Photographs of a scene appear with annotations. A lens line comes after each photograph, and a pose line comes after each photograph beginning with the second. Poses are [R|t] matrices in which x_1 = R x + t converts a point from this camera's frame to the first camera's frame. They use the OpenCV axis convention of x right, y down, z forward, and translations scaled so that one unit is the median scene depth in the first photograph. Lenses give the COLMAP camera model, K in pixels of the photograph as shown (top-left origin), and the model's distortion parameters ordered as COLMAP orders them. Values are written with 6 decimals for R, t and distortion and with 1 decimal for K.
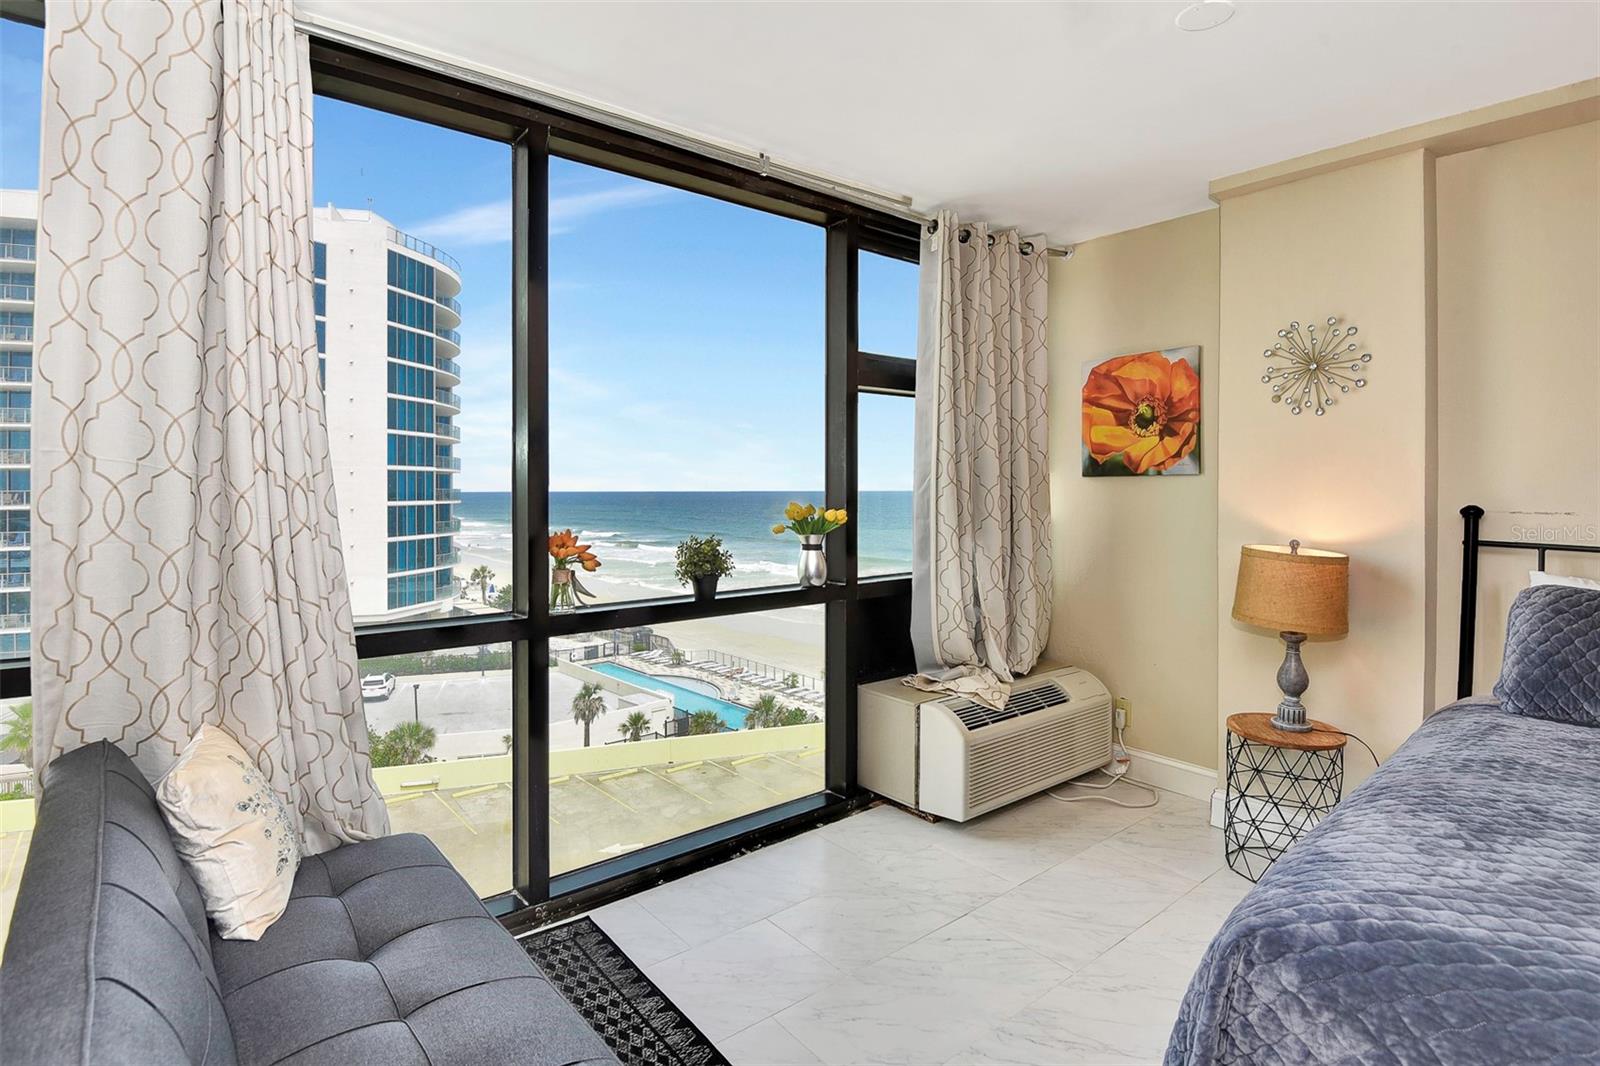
lens RADIAL K [[825.1, 0, 798.4], [0, 825.1, 517.4], [0, 0, 1]] dist [0.000292, -0.035817]
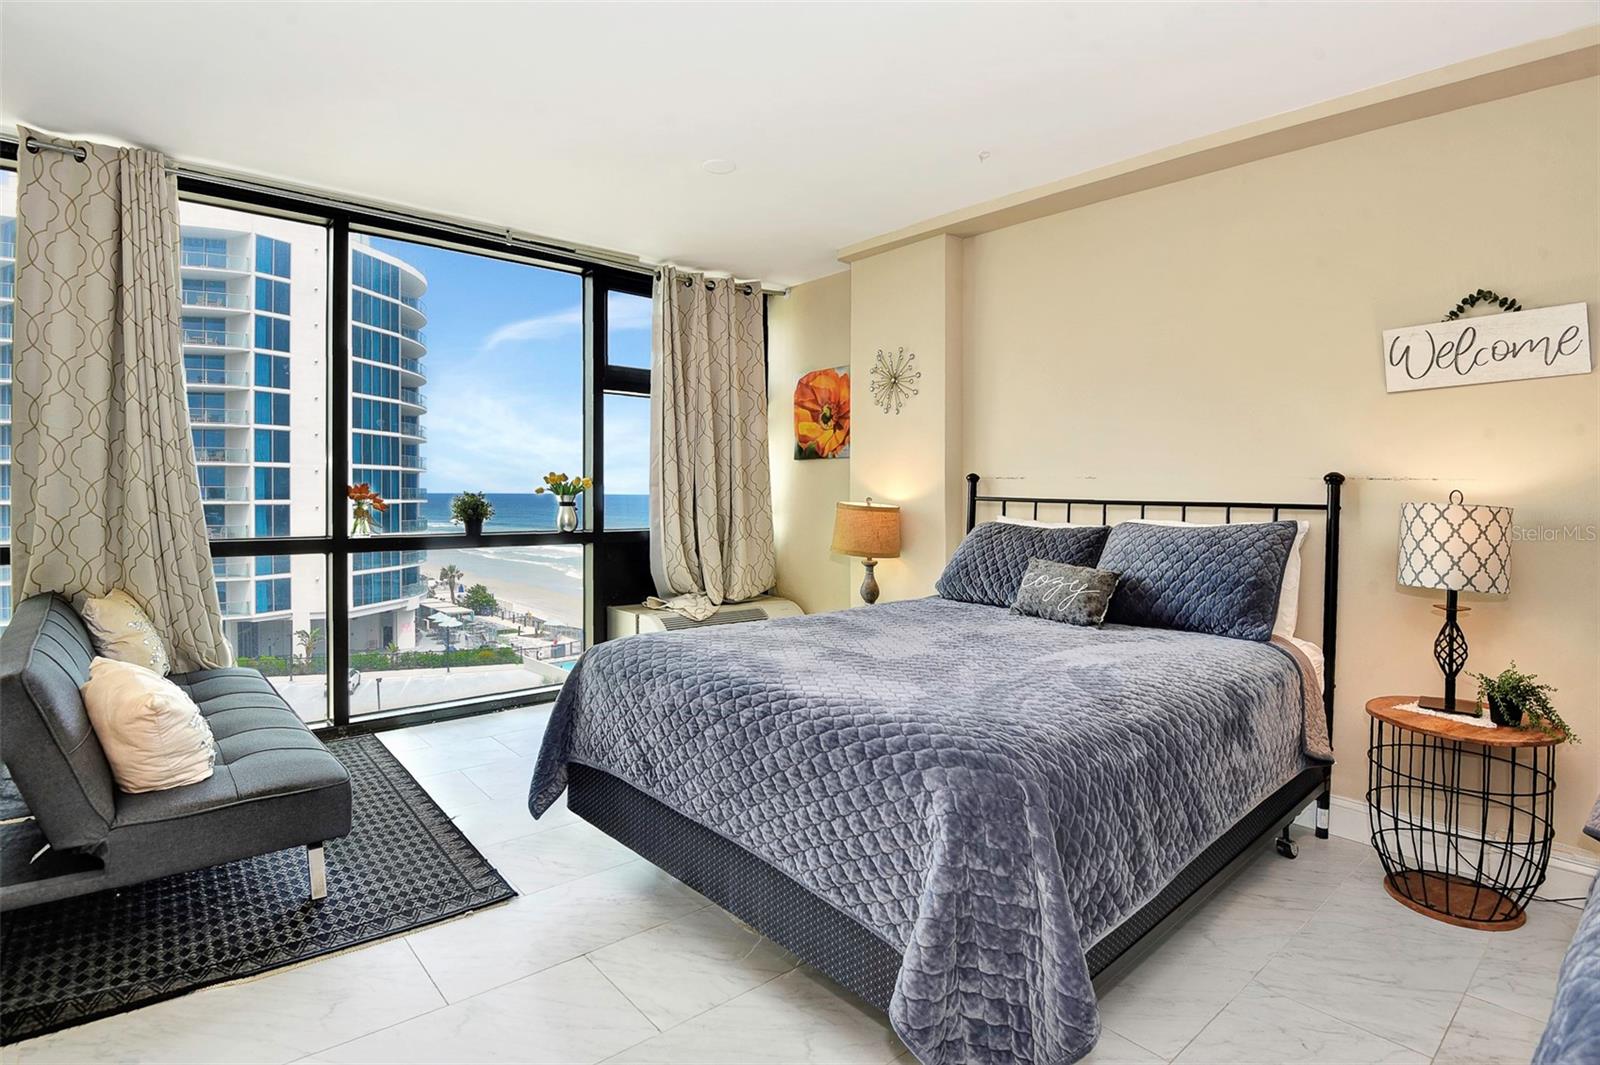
lens RADIAL K [[818.7, 0, 800.0], [0, 818.7, 532.5], [0, 0, 1]] dist [-0.000347, -0.030220]
pose [[0.999449, 0.008203, 0.032165, 0.346087], [-0.008629, 0.999876, 0.013136, 0.058372], [-0.032053, -0.013406, 0.999396, -0.384888]]
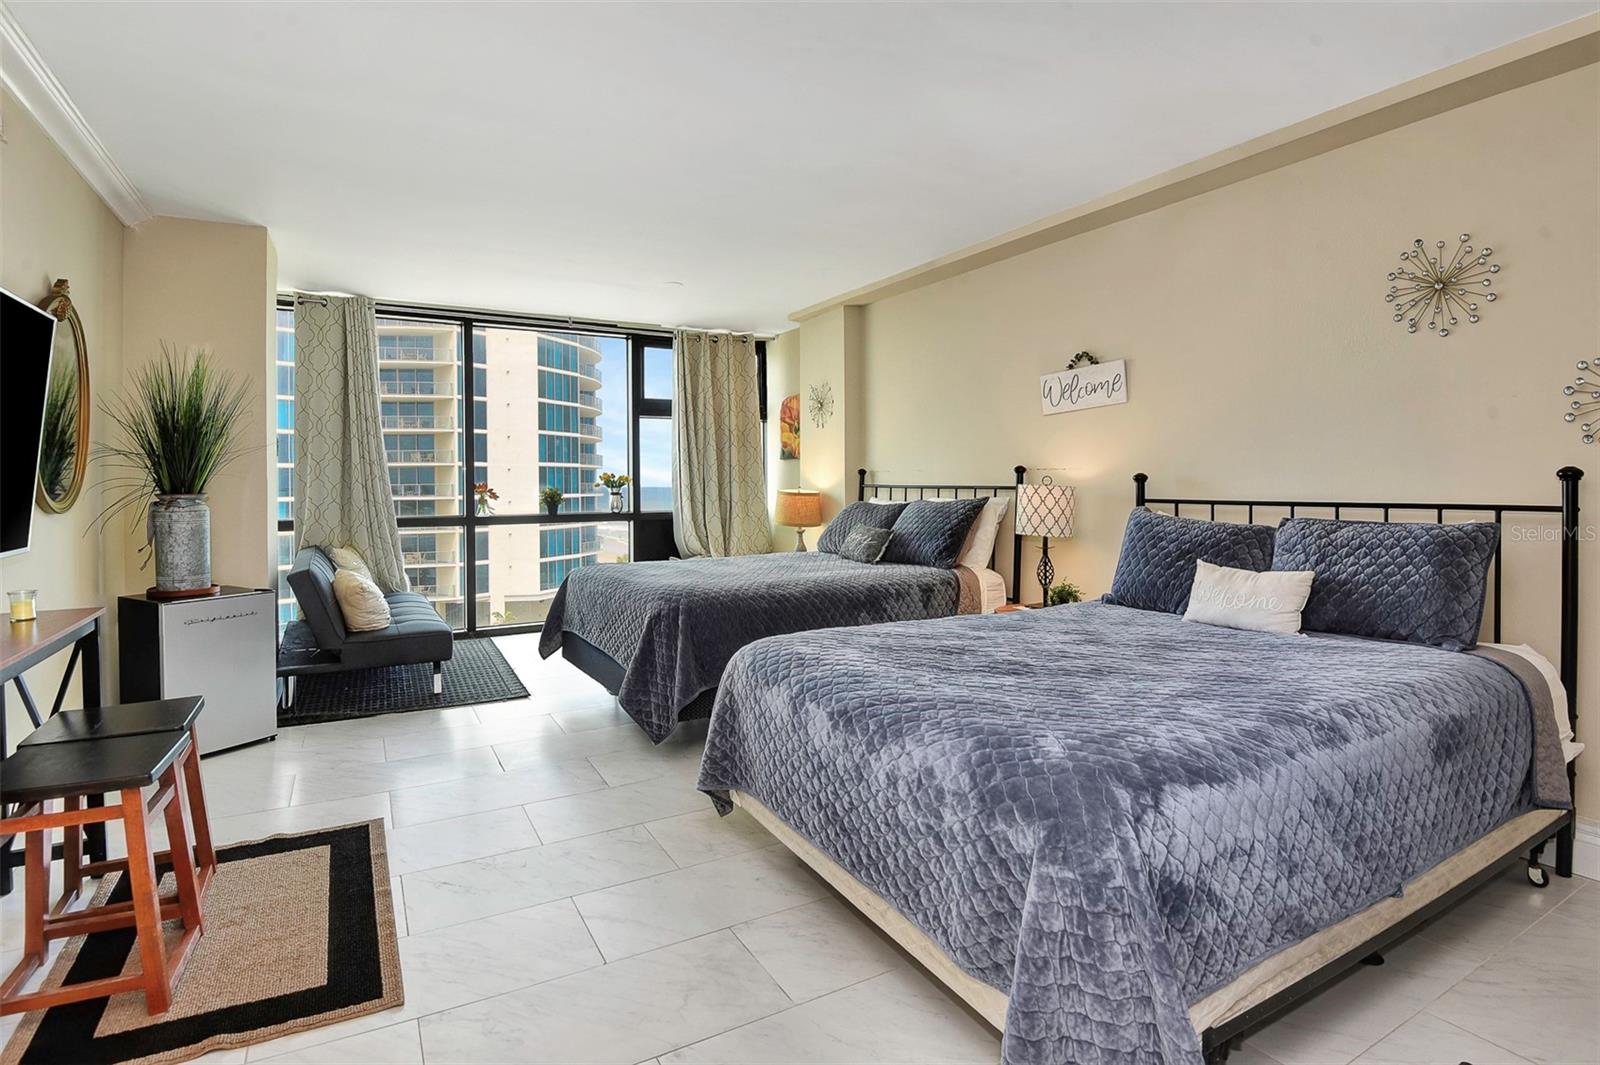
lens RADIAL K [[825.1, 0, 798.4], [0, 825.1, 516.9], [0, 0, 1]] dist [0.000292, -0.035817]
pose [[0.985398, -0.000184, -0.170268, 0.778056], [0.001348, 0.999977, 0.006721, 0.075244], [0.170263, -0.006852, 0.985375, -0.924864]]
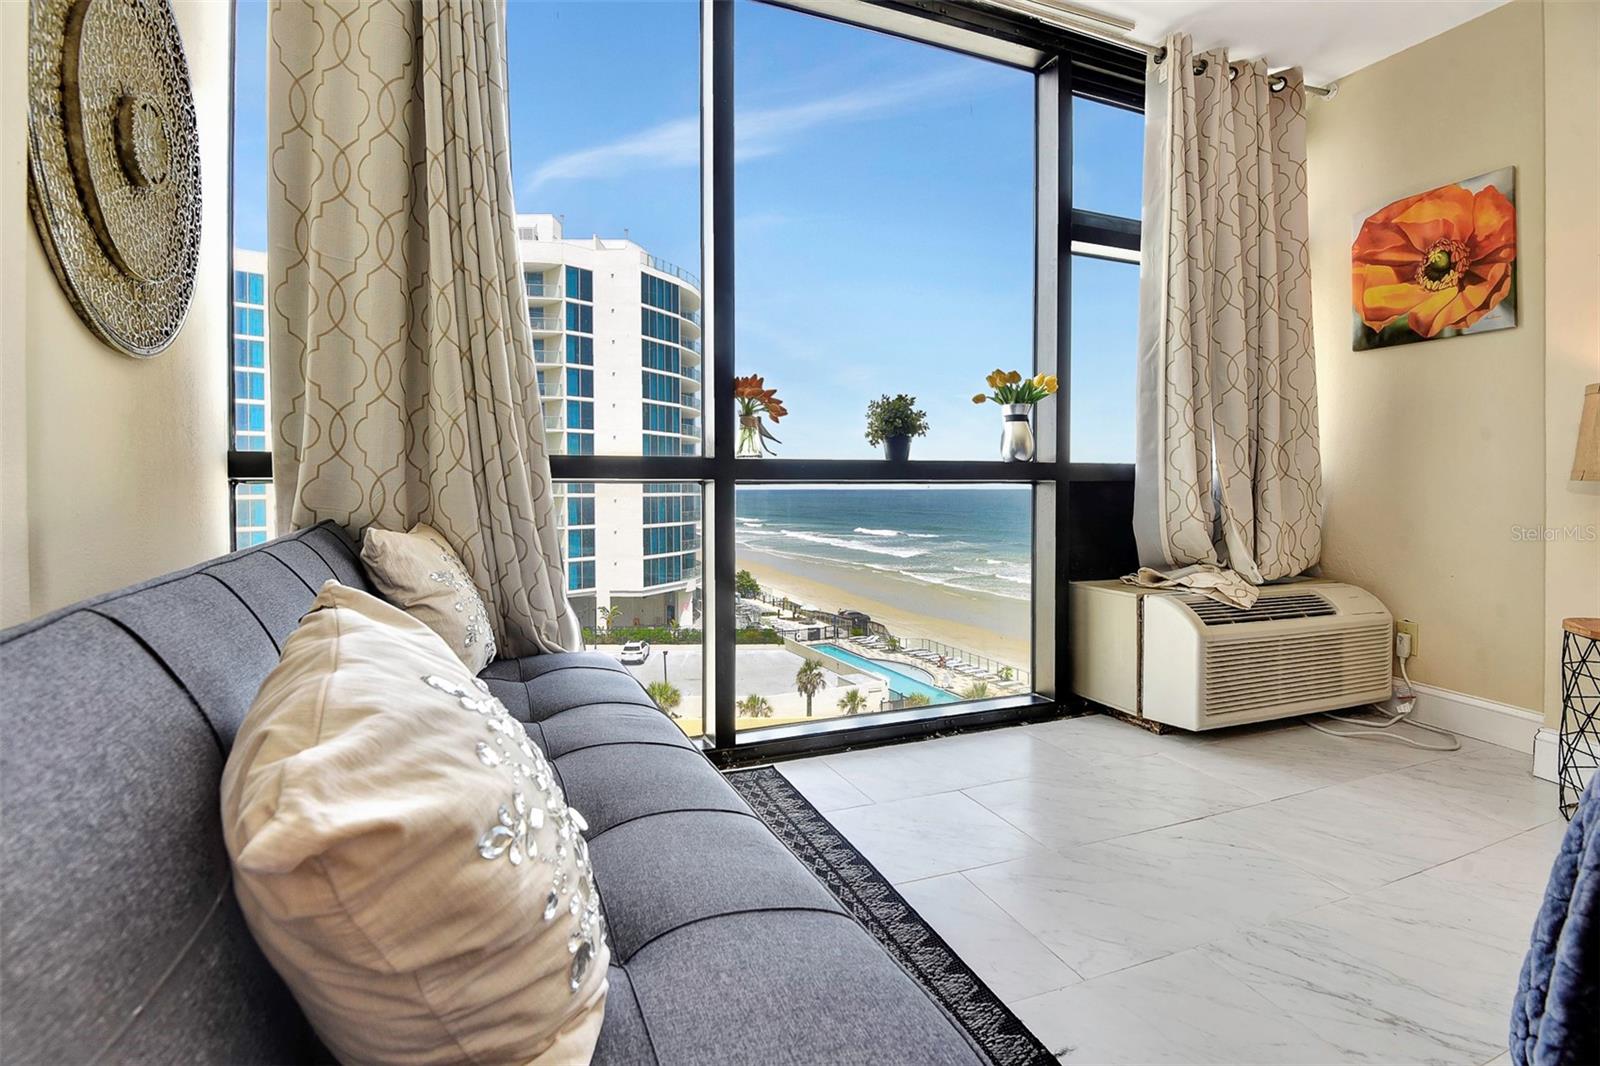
lens RADIAL K [[764.6, 0, 780.5], [0, 764.6, 535.2], [0, 0, 1]] dist [0.027149, -0.049826]
pose [[0.956590, 0.003350, -0.291417, 0.013498], [-0.000974, 0.999965, 0.008298, 0.146260], [0.291434, -0.007654, 0.956560, 0.095232]]
